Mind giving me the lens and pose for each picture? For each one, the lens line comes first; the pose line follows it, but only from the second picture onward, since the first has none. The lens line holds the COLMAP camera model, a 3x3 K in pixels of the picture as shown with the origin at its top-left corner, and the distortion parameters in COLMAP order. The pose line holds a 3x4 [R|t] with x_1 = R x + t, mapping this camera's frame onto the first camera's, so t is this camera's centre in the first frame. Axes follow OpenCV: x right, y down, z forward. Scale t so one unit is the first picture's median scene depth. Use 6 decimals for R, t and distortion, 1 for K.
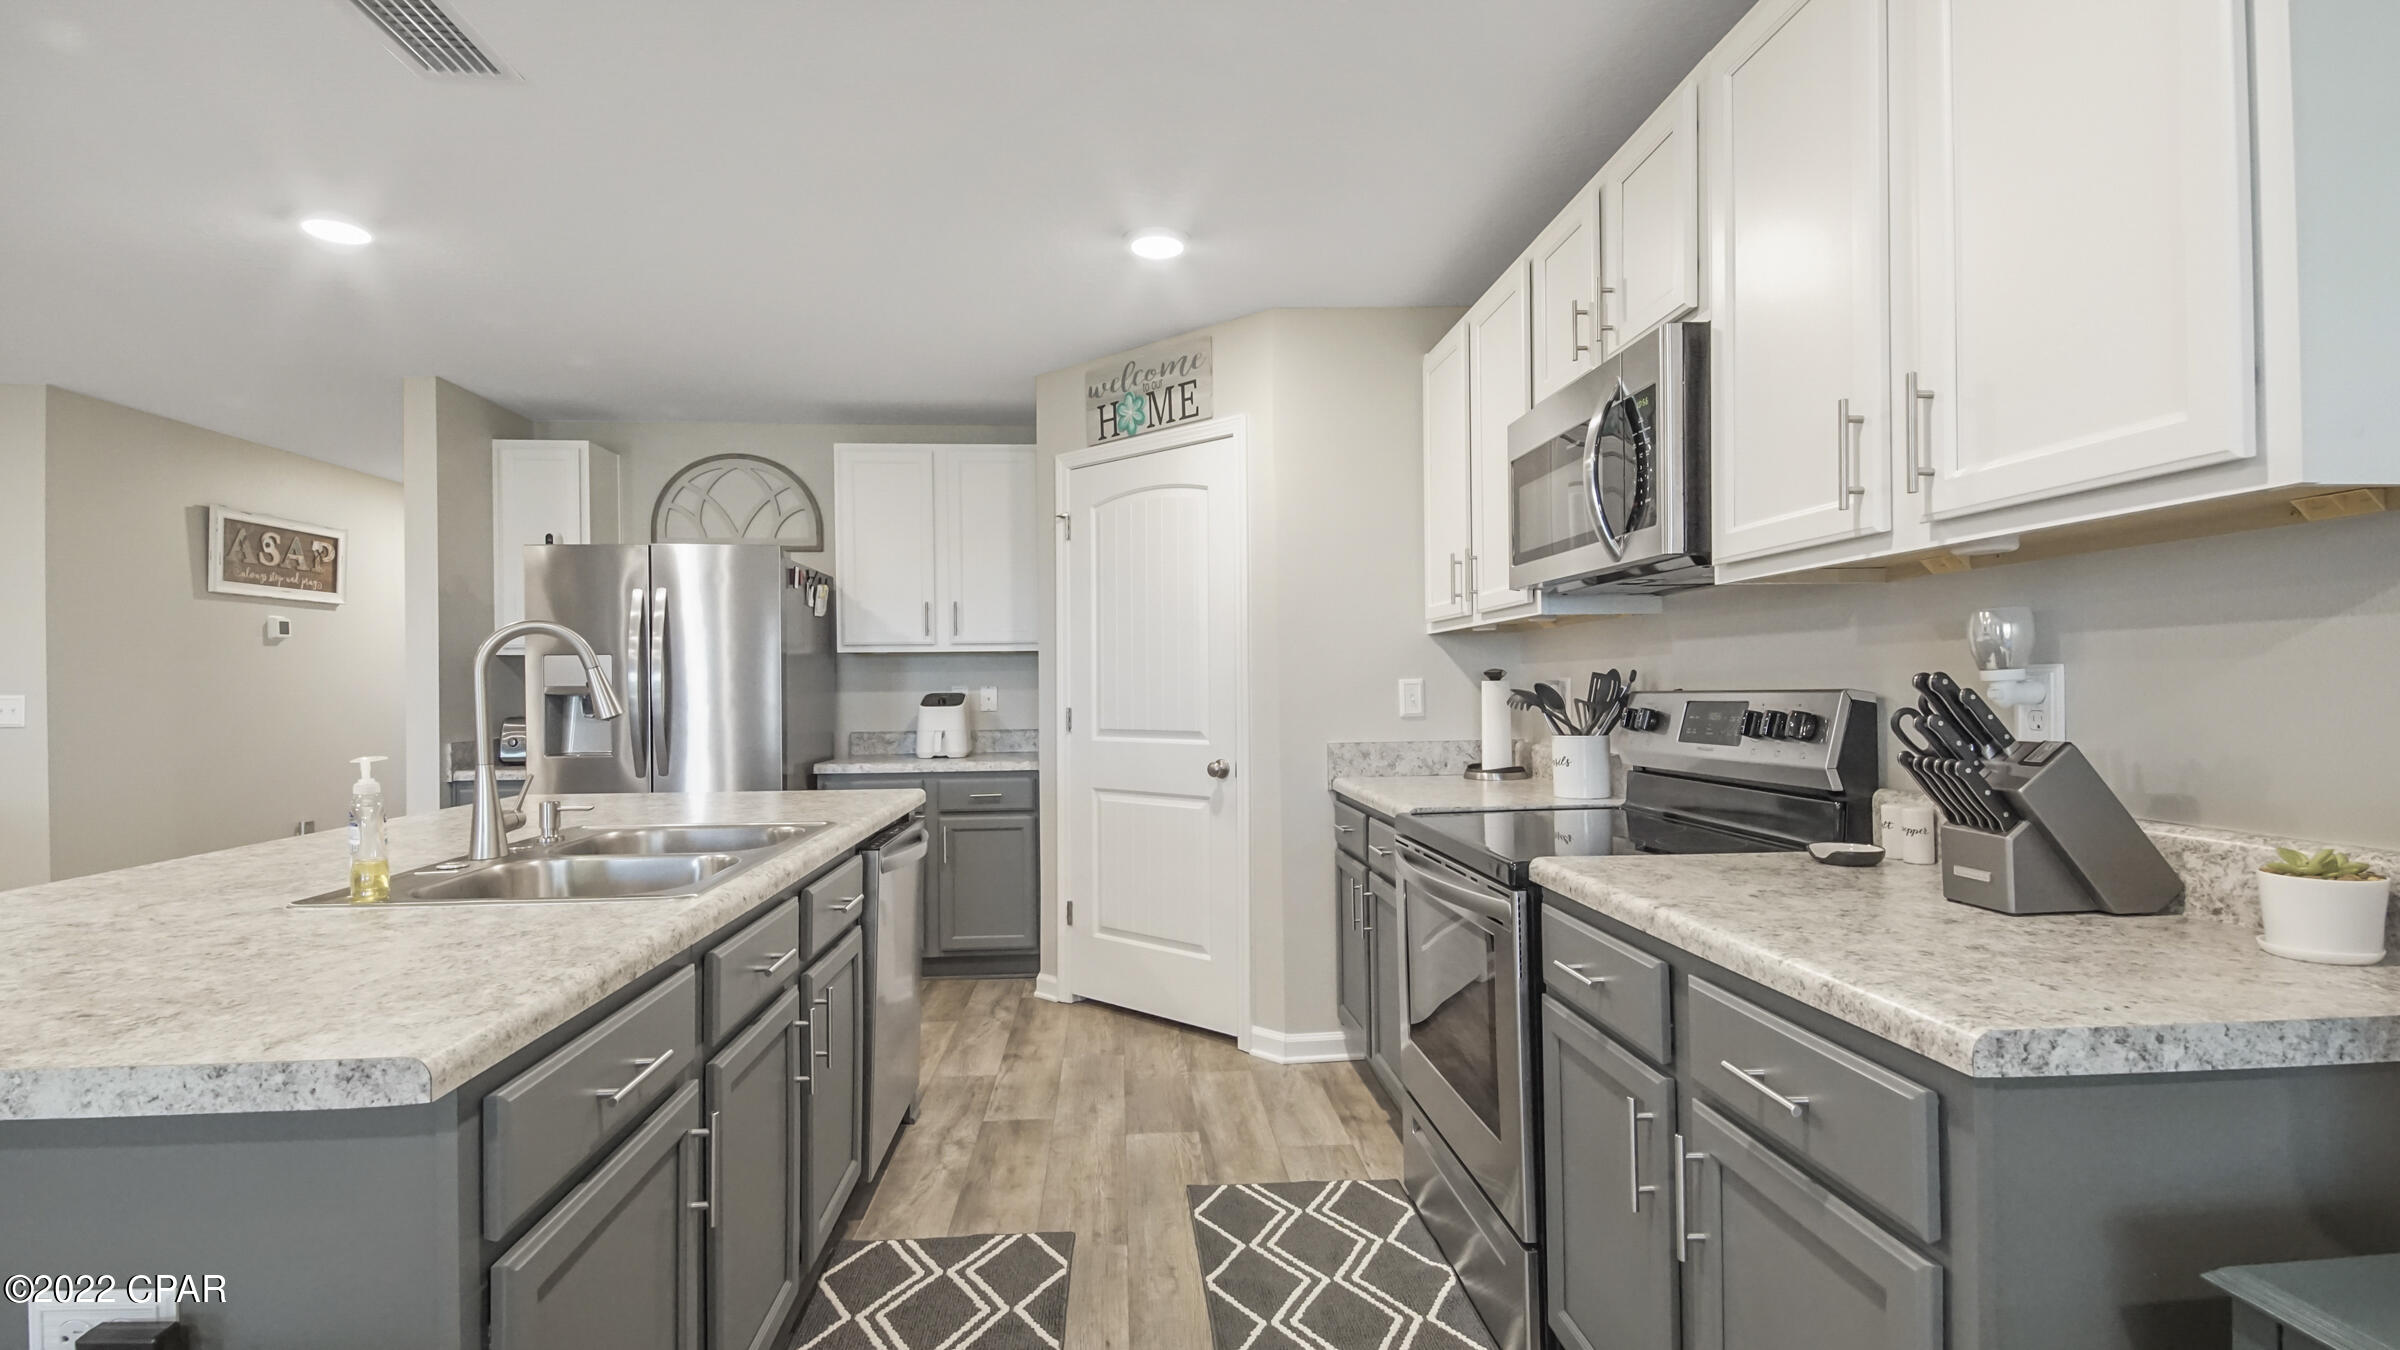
lens RADIAL K [[1051.7, 0, 1202.1], [0, 1051.7, 686.6], [0, 0, 1]] dist [0.026412, -0.015136]
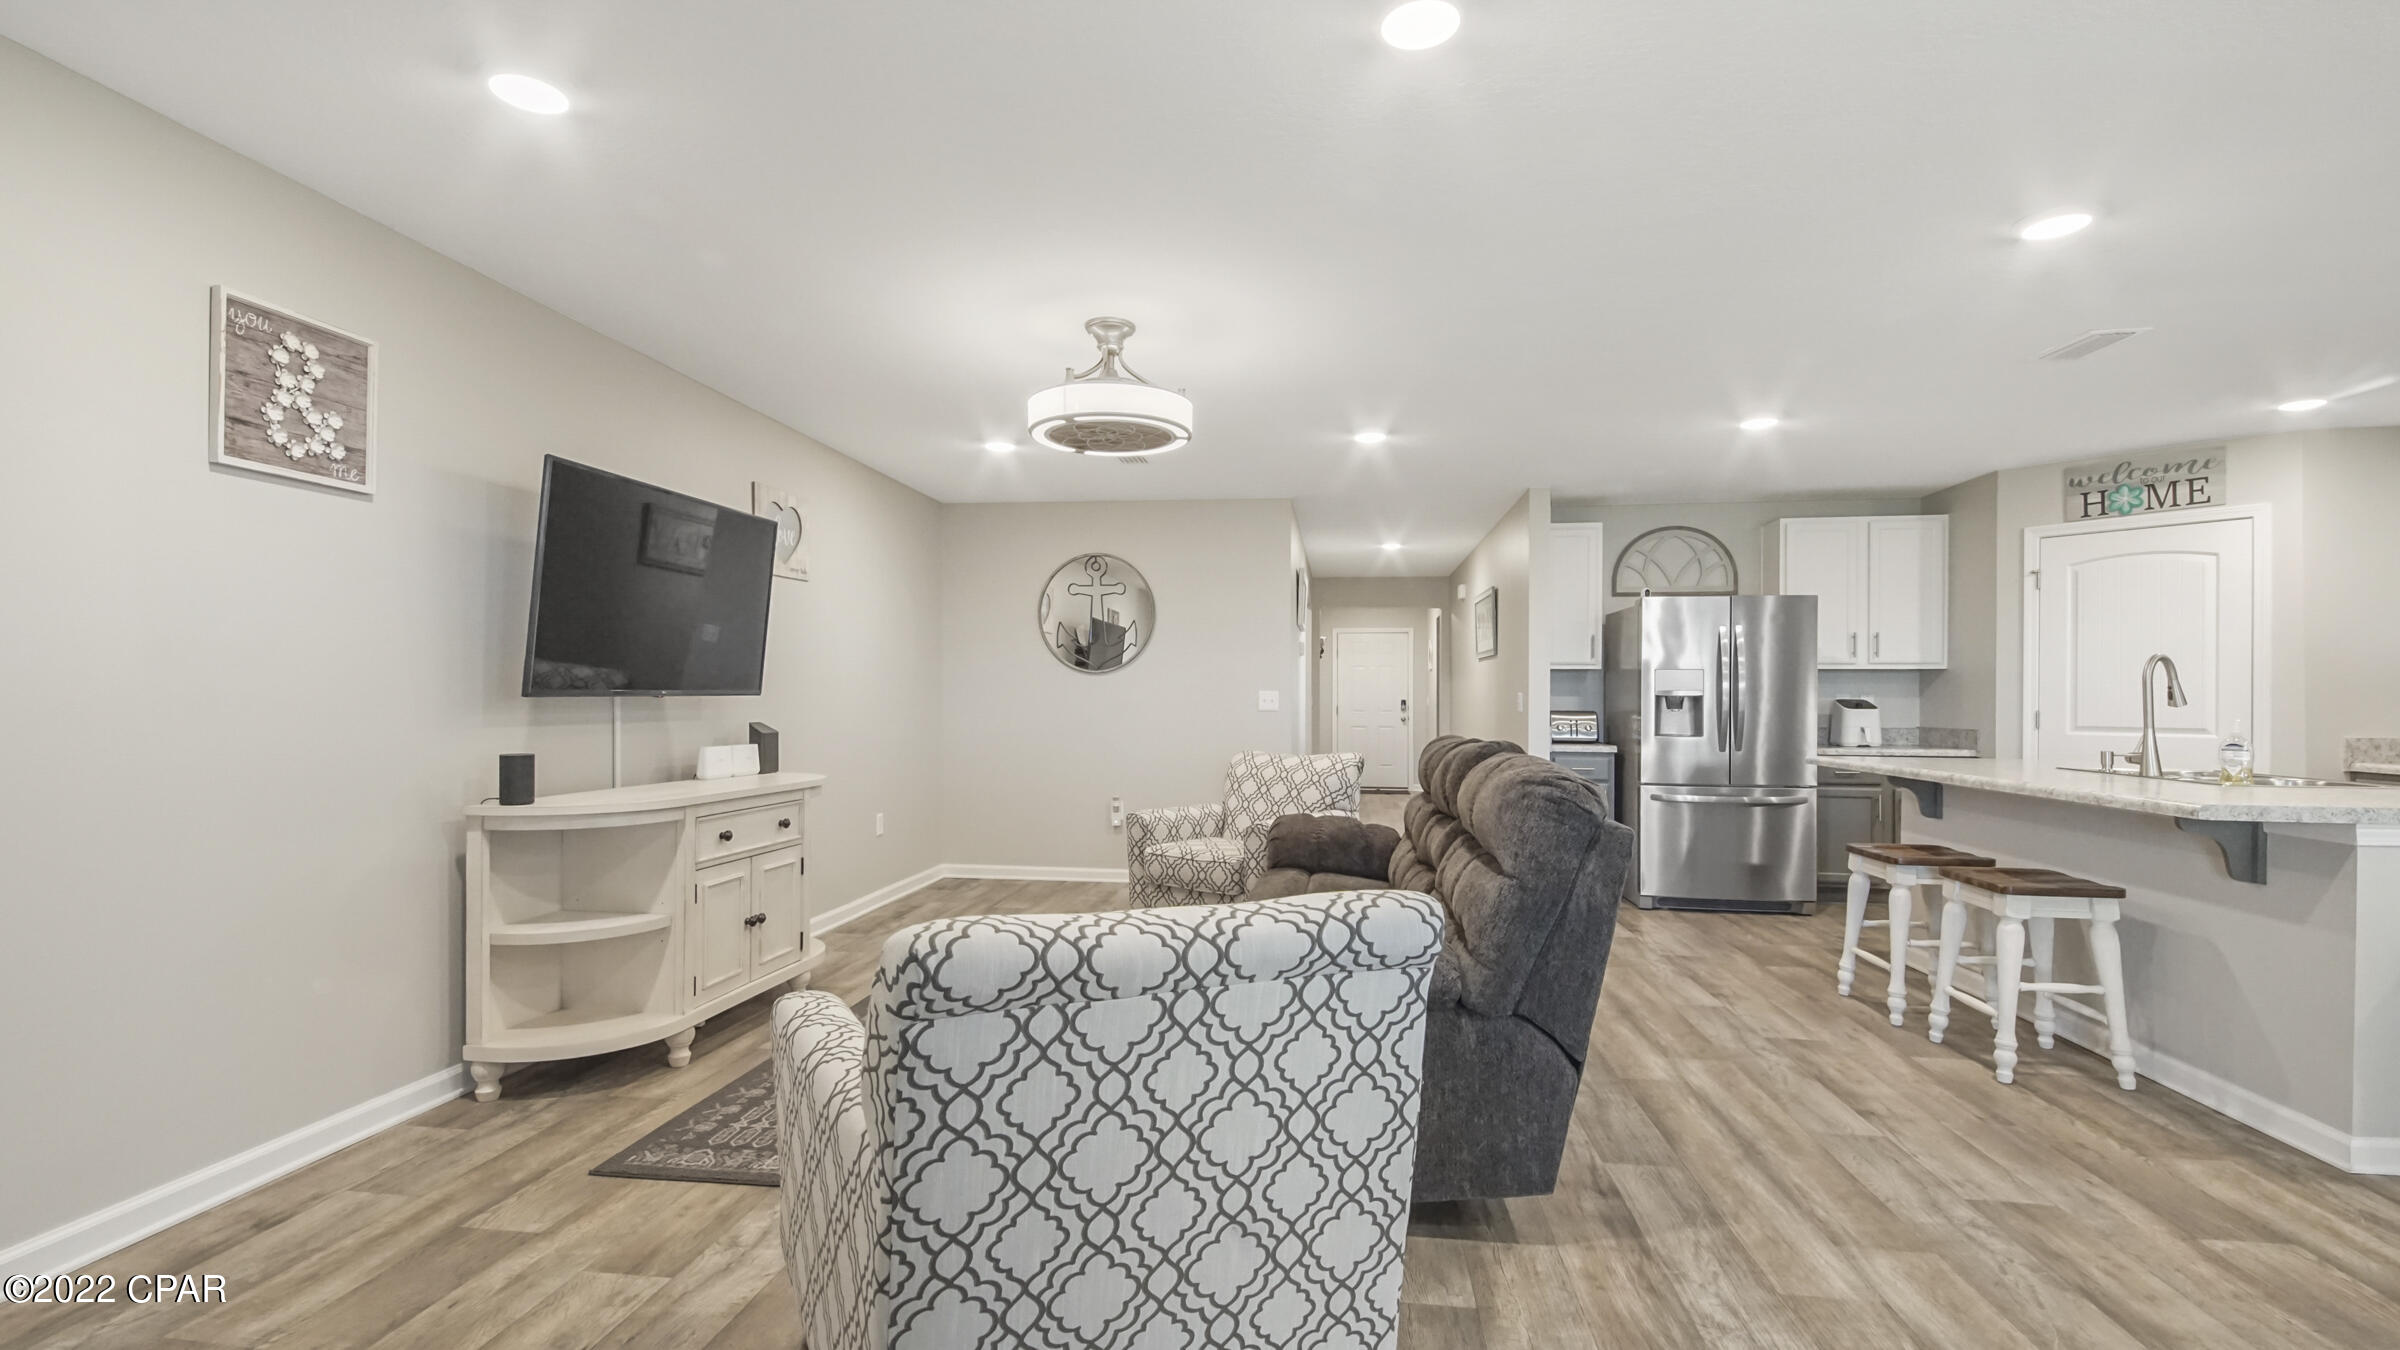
lens RADIAL K [[1051.7, 0, 1201.8], [0, 1051.7, 701.1], [0, 0, 1]] dist [0.026412, -0.015136]
pose [[0.978227, 0.014712, -0.207014, -1.031460], [-0.014765, 0.999890, 0.001289, 0.023724], [0.207011, 0.001796, 0.978337, -0.663610]]
